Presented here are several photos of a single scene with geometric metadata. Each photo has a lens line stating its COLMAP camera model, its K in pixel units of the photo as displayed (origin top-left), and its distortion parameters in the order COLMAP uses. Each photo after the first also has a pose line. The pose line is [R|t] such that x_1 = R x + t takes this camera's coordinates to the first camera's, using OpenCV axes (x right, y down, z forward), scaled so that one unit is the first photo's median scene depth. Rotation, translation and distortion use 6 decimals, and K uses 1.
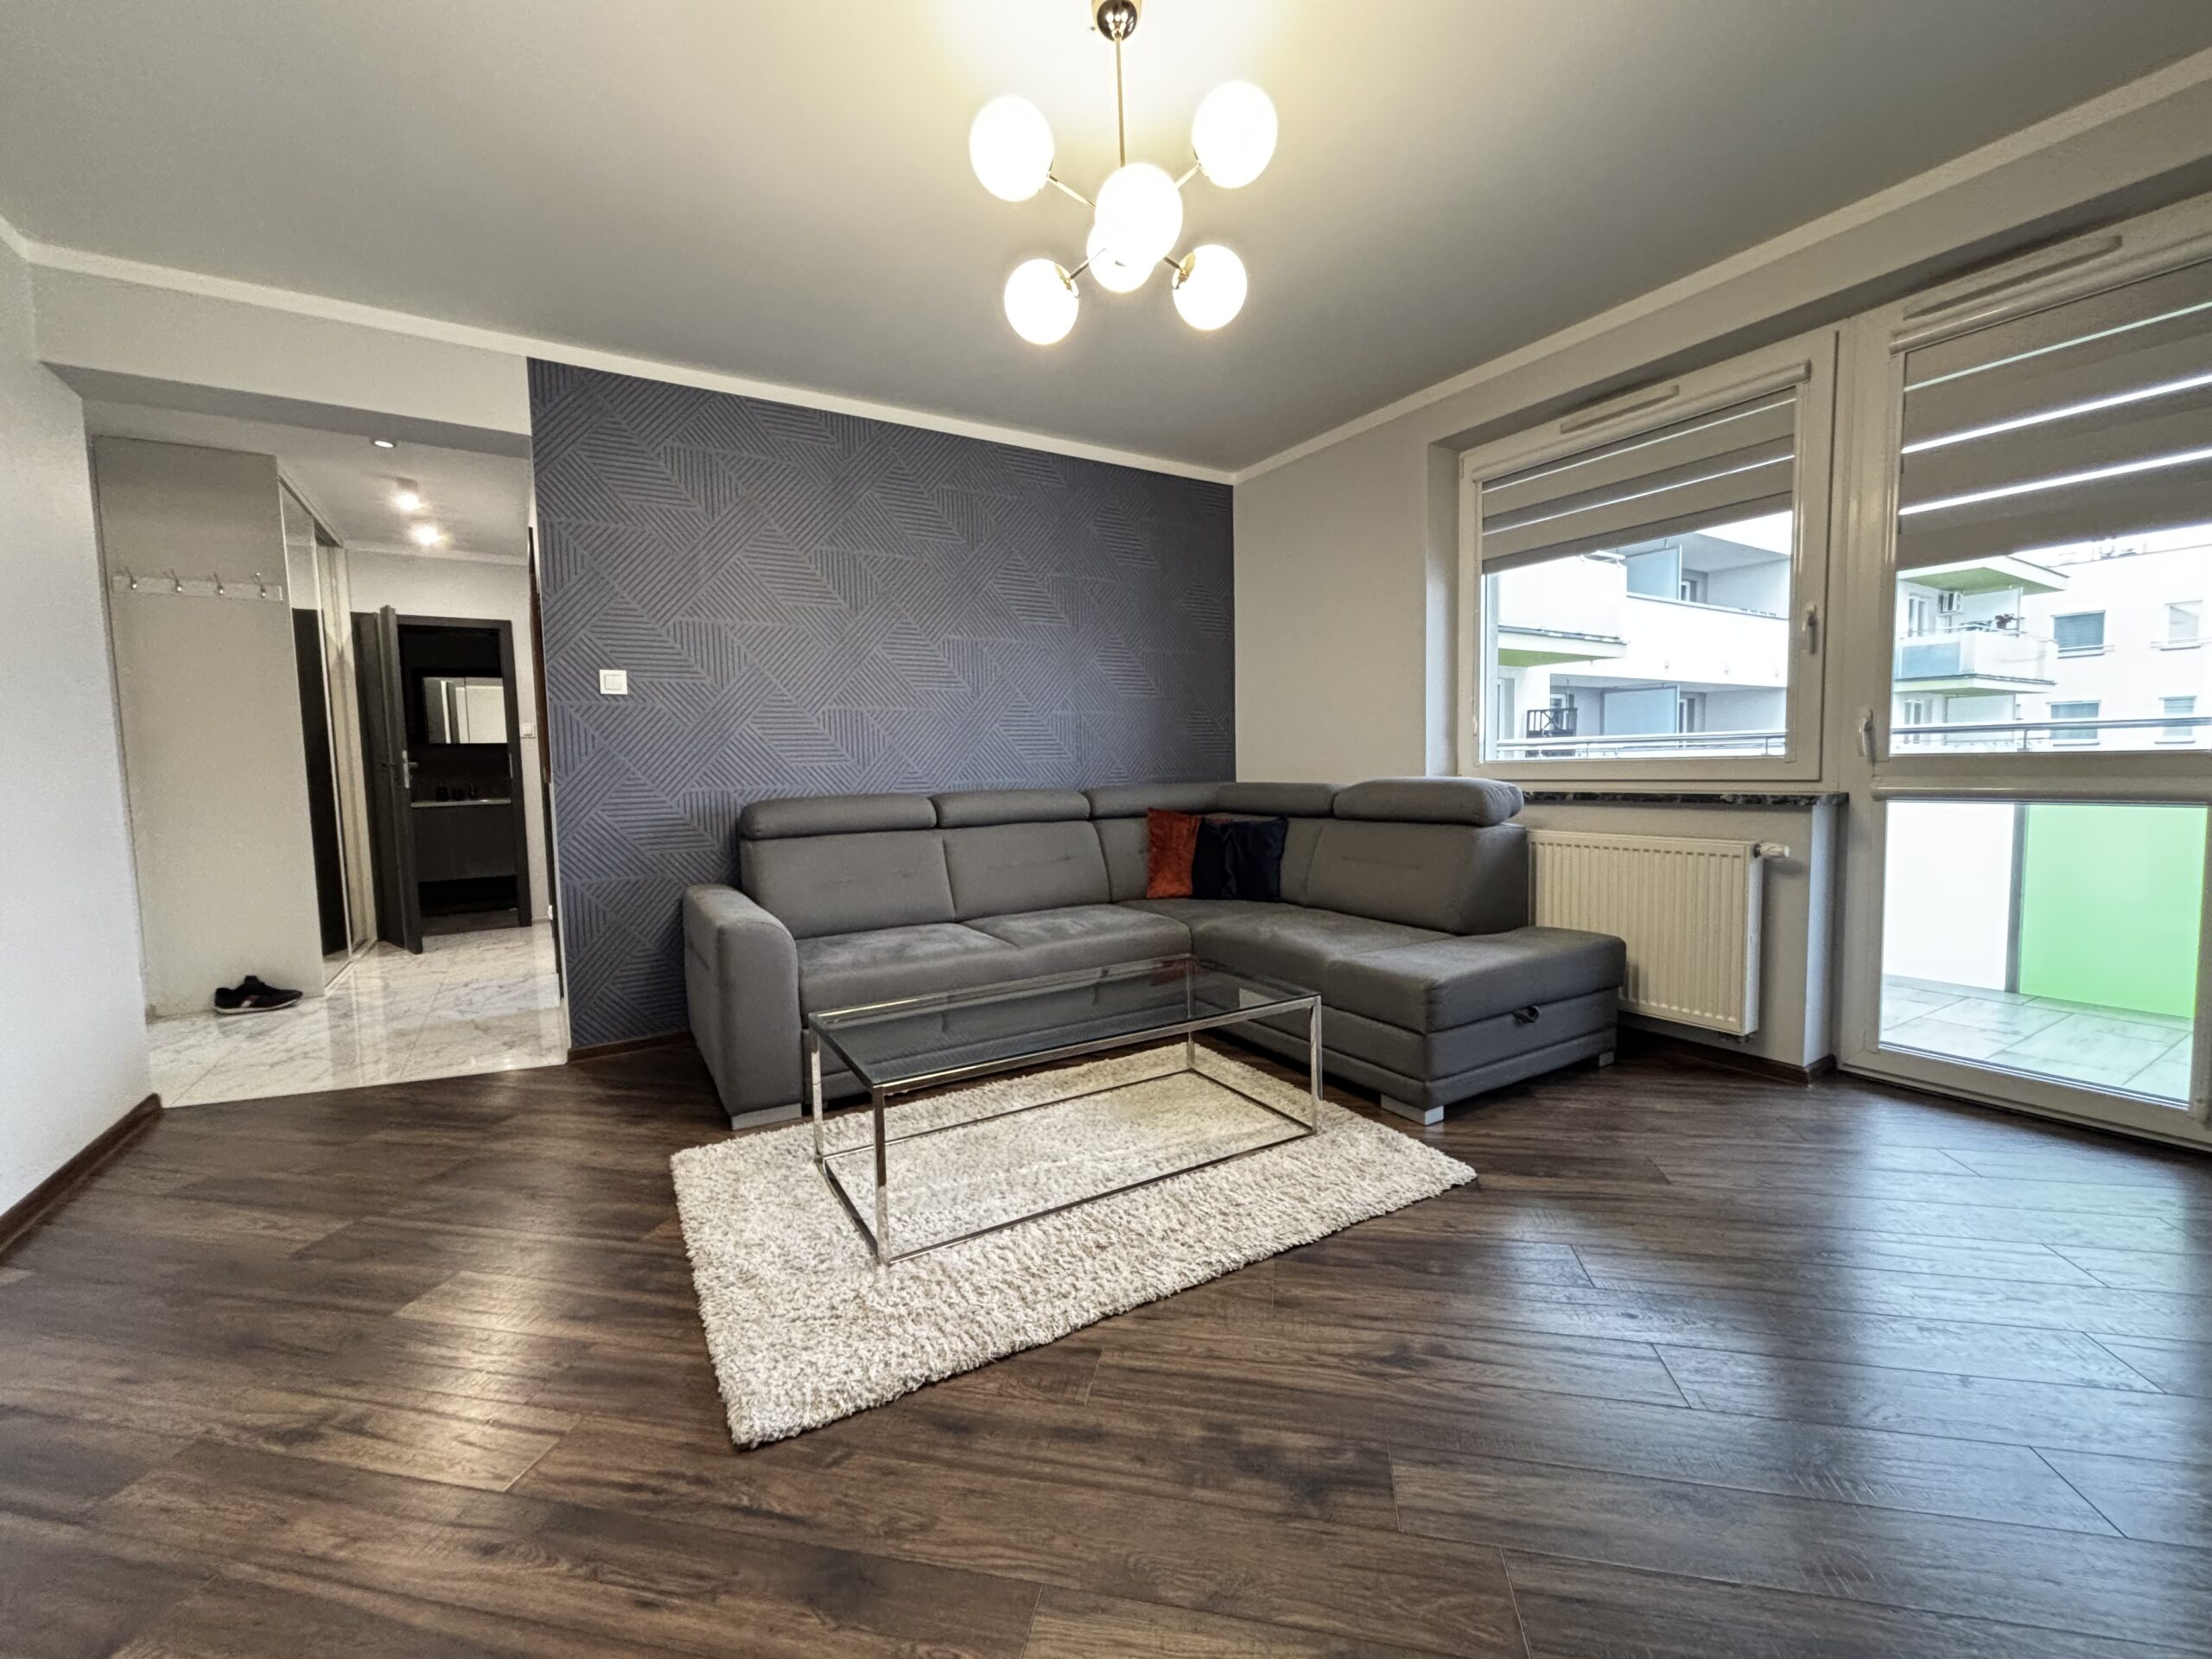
lens RADIAL K [[888.7, 0, 1099.9], [0, 888.7, 832.3], [0, 0, 1]] dist [0.000217, 0.000081]
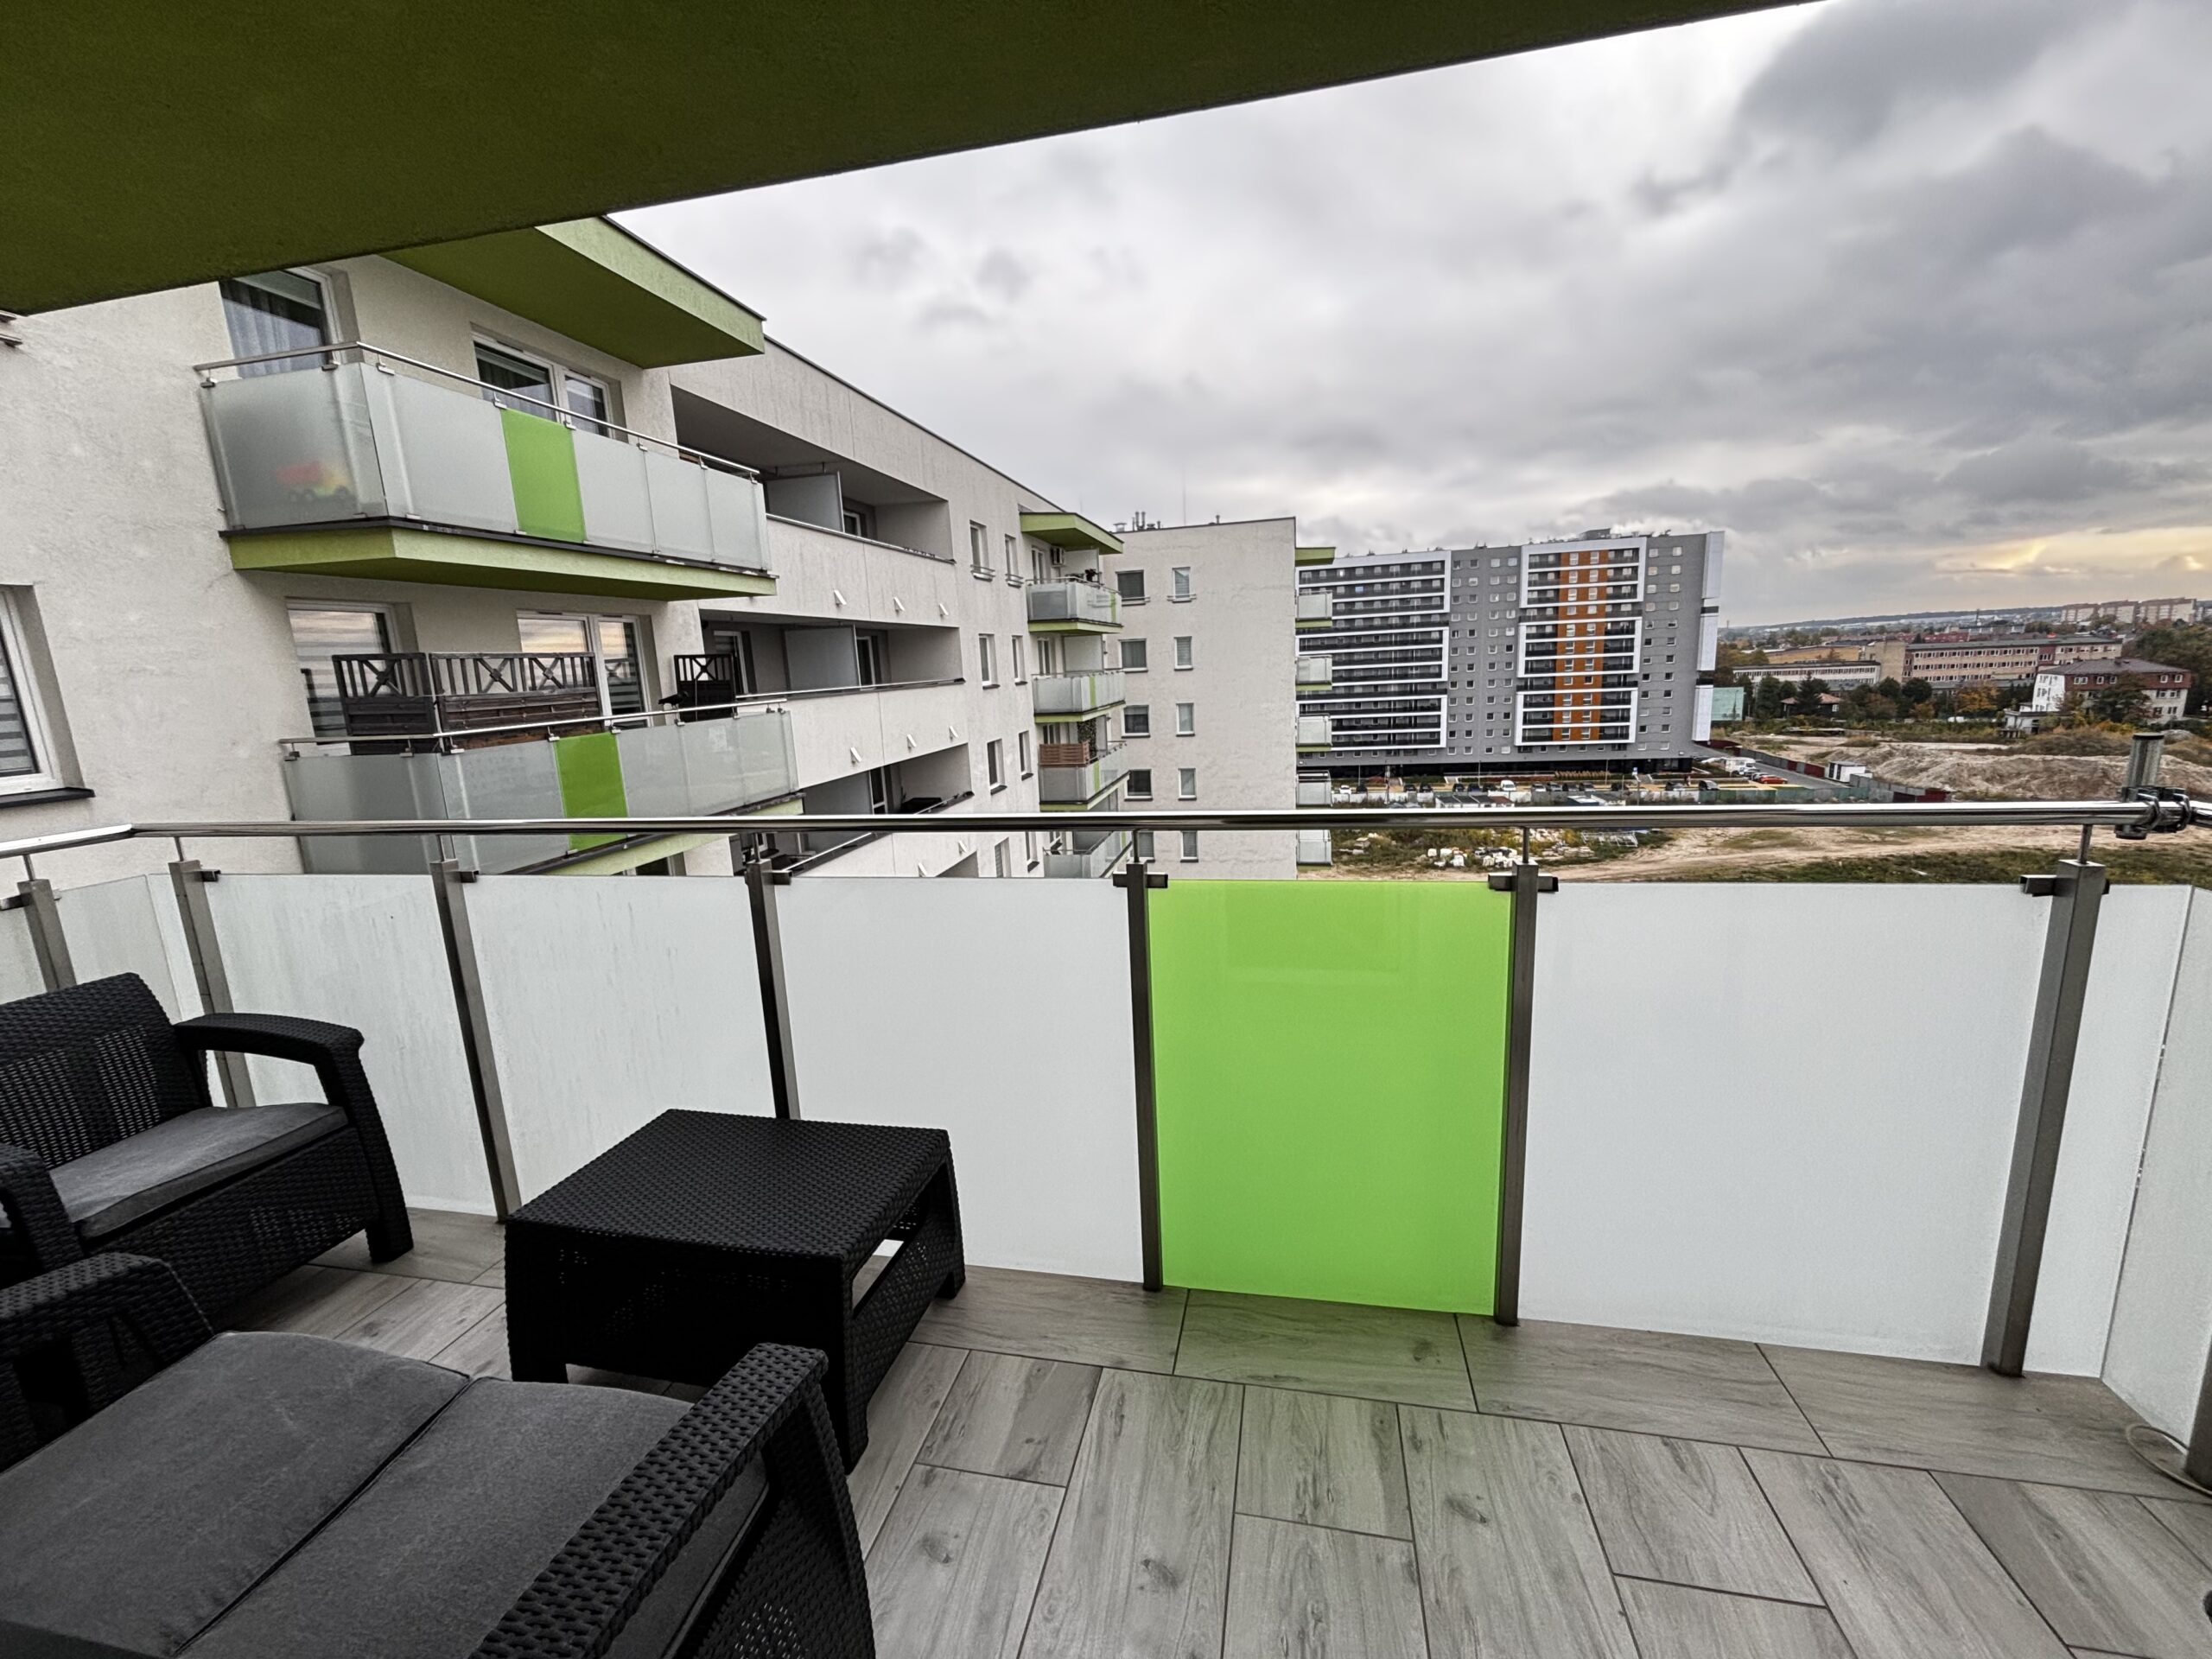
lens RADIAL K [[888.7, 0, 1114.2], [0, 888.7, 830.0], [0, 0, 1]] dist [0.000217, 0.000081]
pose [[0.691377, -0.141213, 0.708560, 0.116168], [0.081480, 0.989696, 0.117739, -0.030812], [-0.717885, -0.023669, 0.695759, 0.109505]]
